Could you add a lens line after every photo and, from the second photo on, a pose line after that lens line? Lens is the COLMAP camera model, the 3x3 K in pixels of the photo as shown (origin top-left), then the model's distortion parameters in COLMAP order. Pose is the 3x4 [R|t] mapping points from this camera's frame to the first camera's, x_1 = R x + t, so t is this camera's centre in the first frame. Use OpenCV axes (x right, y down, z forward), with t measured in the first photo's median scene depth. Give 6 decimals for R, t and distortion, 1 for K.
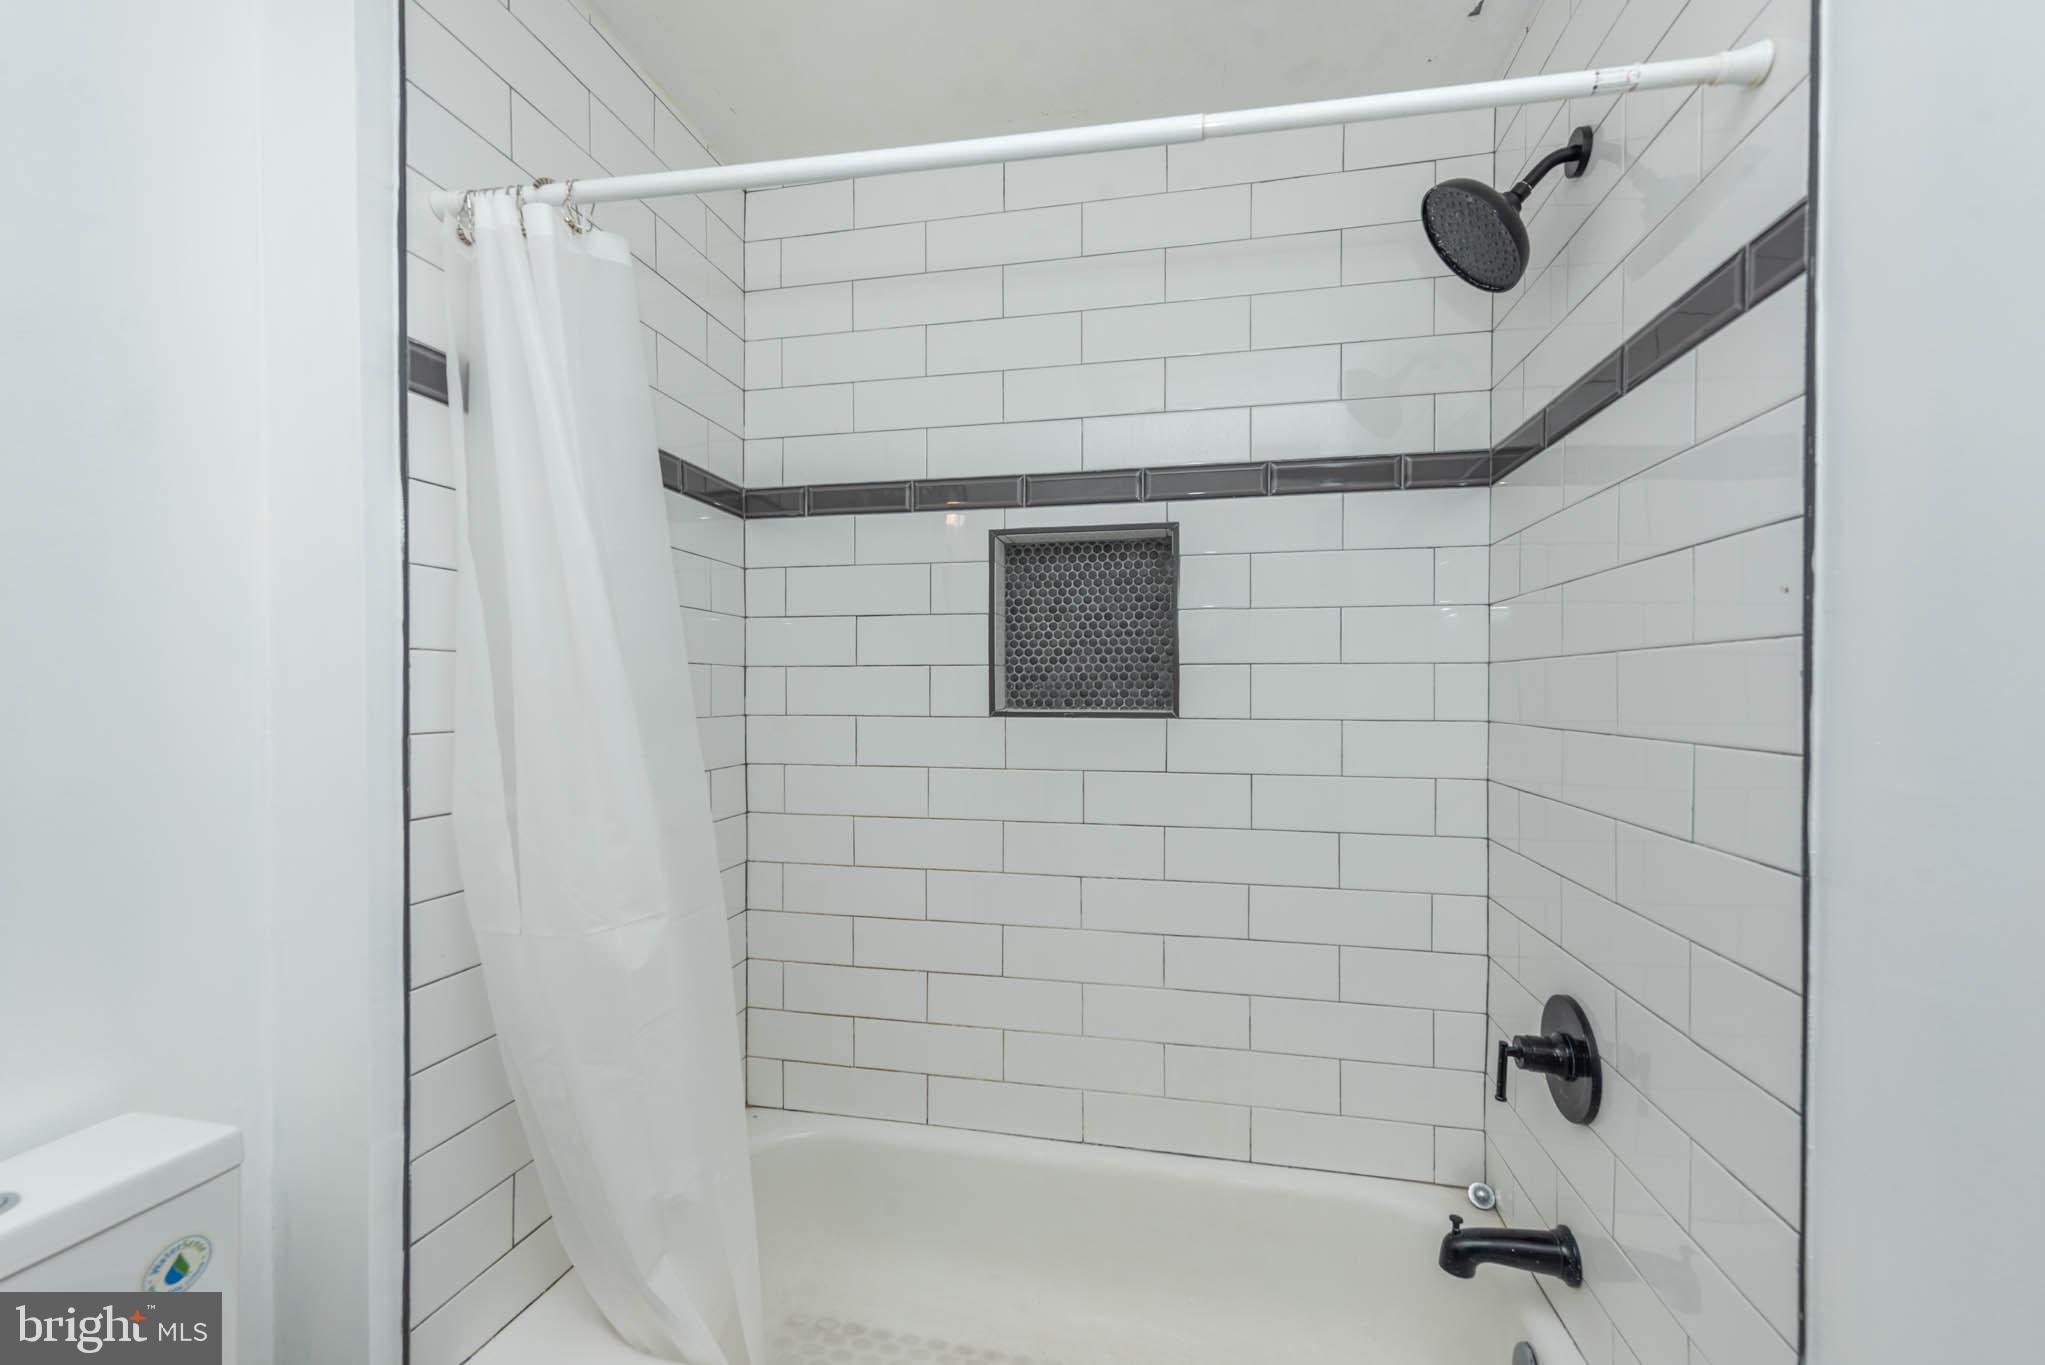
lens RADIAL K [[810.5, 0, 1022.3], [0, 810.5, 689.6], [0, 0, 1]] dist [0.016316, -0.004640]
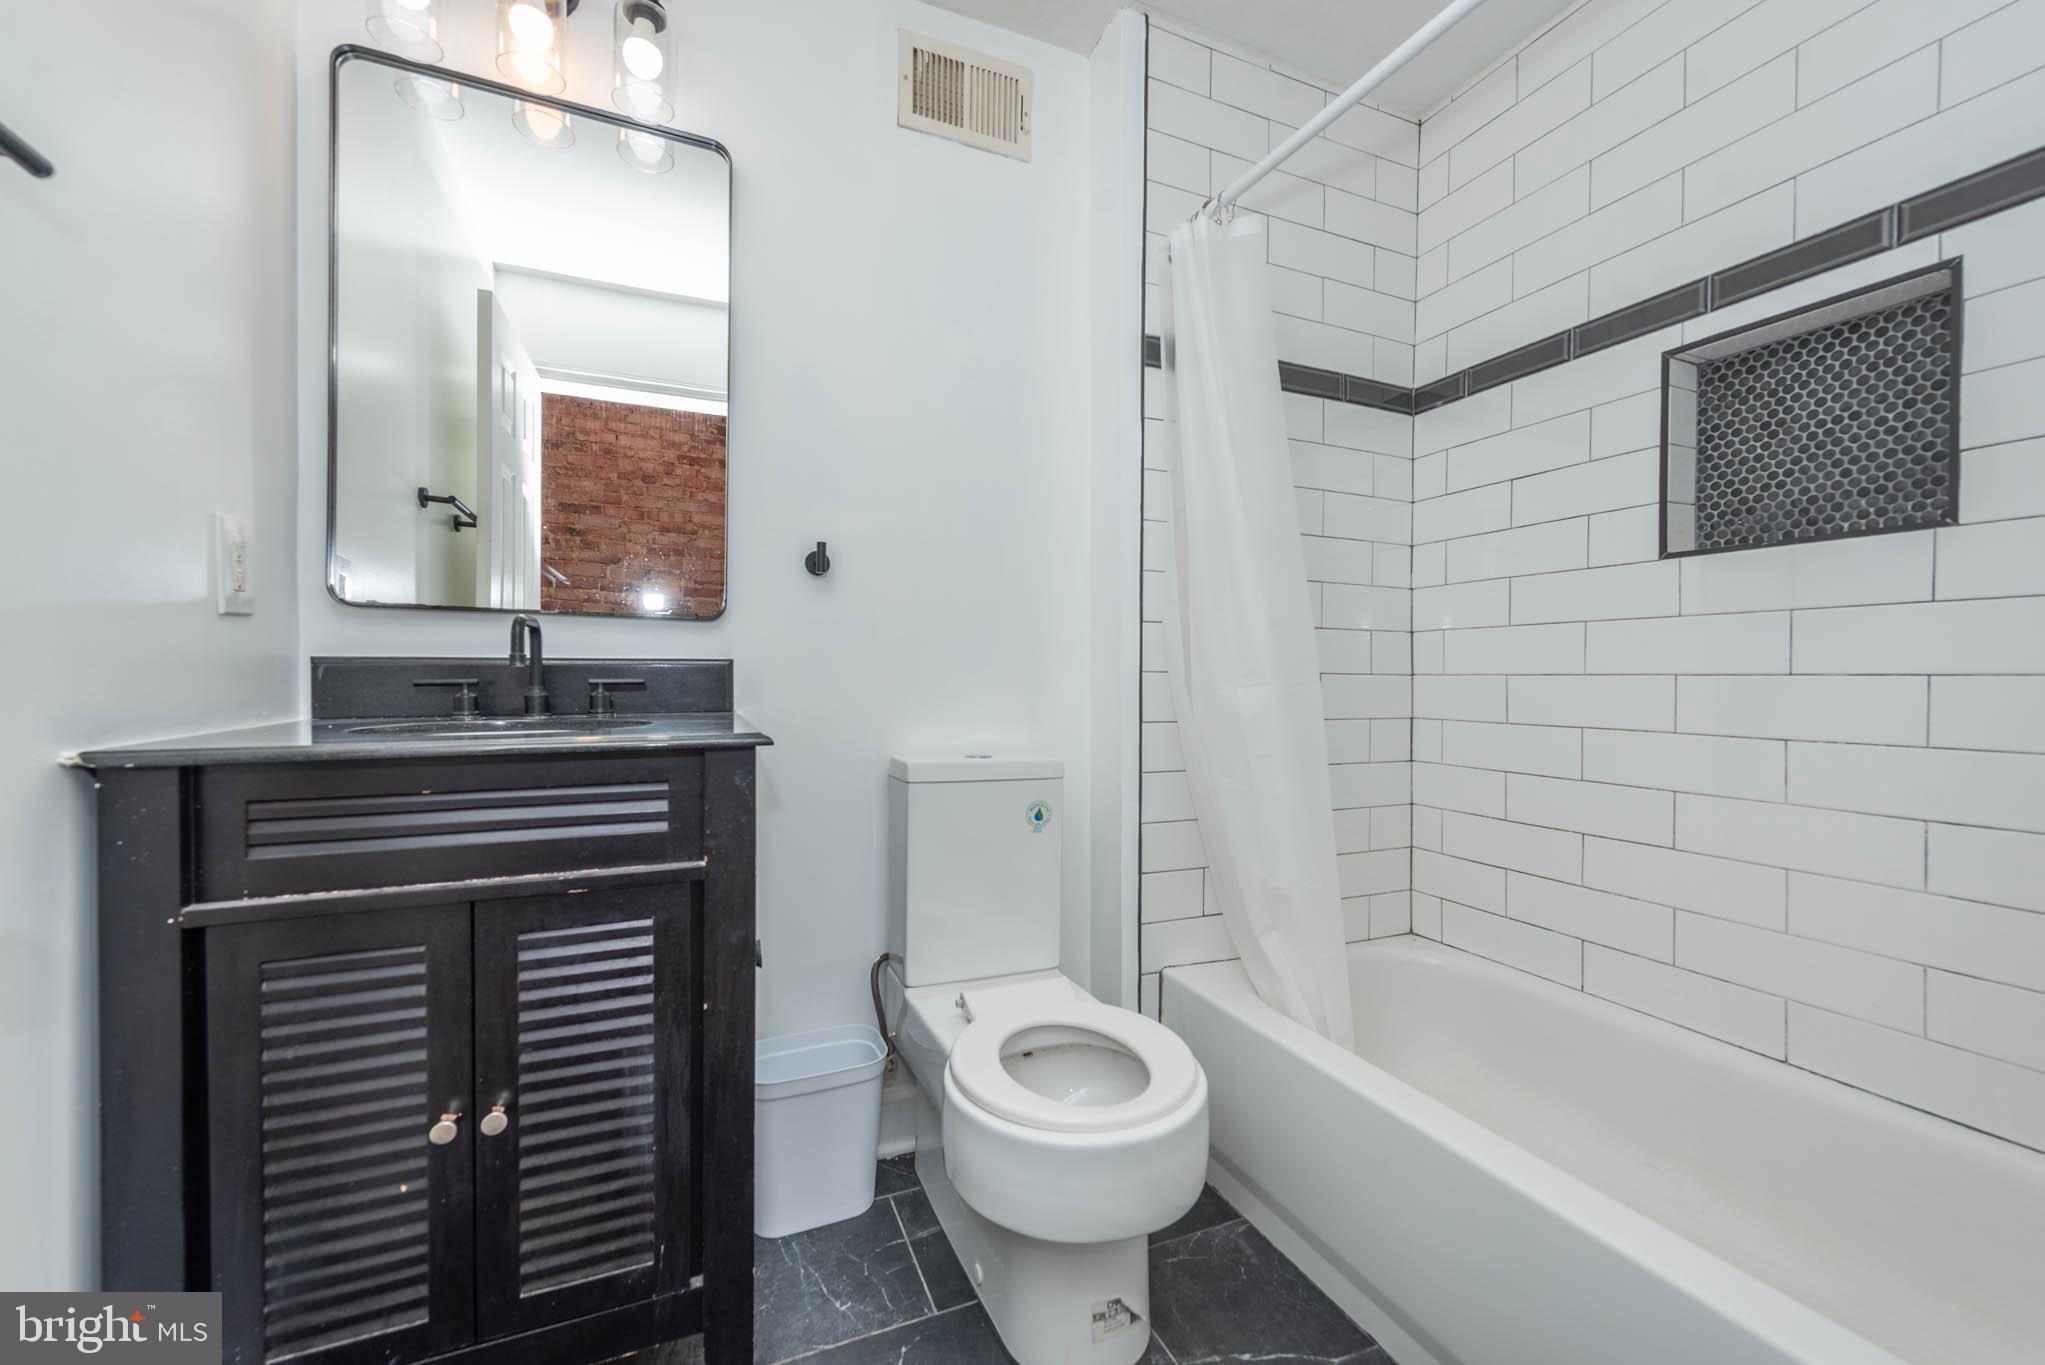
lens RADIAL K [[810.5, 0, 1026.9], [0, 810.5, 677.3], [0, 0, 1]] dist [0.016316, -0.004640]
pose [[0.580281, 0.007595, -0.814381, 0.285577], [-0.008466, 0.999959, 0.003293, 0.163173], [0.814373, 0.004984, 0.580321, -0.099203]]
